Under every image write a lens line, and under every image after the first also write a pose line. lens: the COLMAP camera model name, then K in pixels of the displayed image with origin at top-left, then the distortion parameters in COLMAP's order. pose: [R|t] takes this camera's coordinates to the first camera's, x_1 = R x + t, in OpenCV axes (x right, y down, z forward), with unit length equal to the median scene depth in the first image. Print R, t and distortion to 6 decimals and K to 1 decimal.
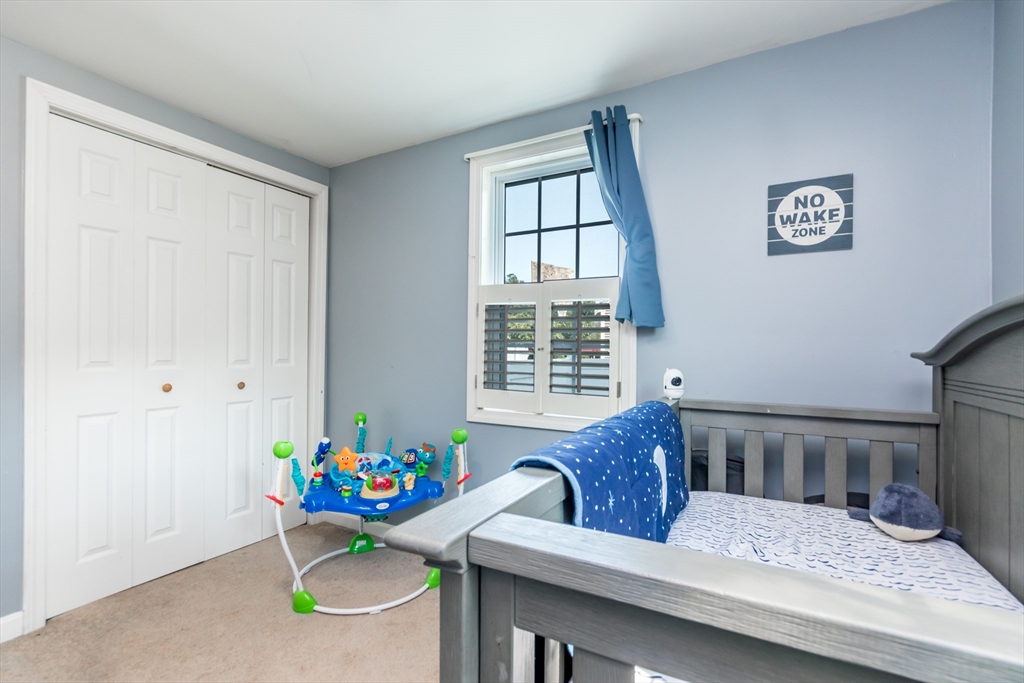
lens RADIAL K [[470.5, 0, 511.1], [0, 470.5, 346.4], [0, 0, 1]] dist [0.002643, -0.000489]
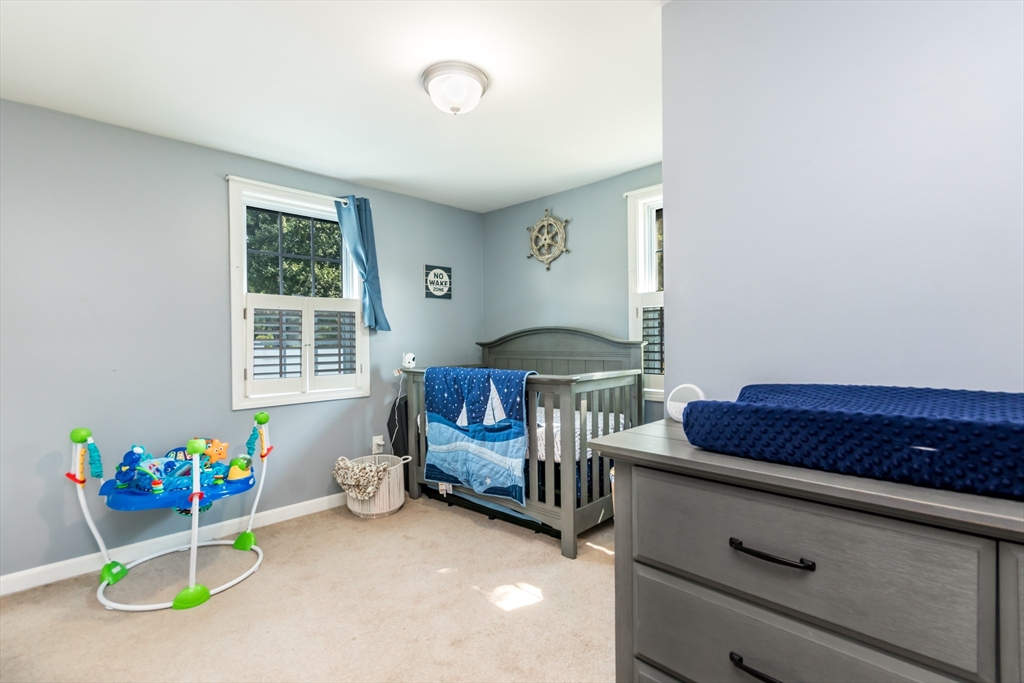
lens RADIAL K [[470.5, 0, 511.1], [0, 470.5, 346.4], [0, 0, 1]] dist [0.002643, -0.000489]
pose [[0.270353, -0.025366, 0.962427, -1.383215], [0.008410, 0.999677, 0.023985, -0.023207], [-0.962725, 0.001610, 0.270479, 0.064222]]
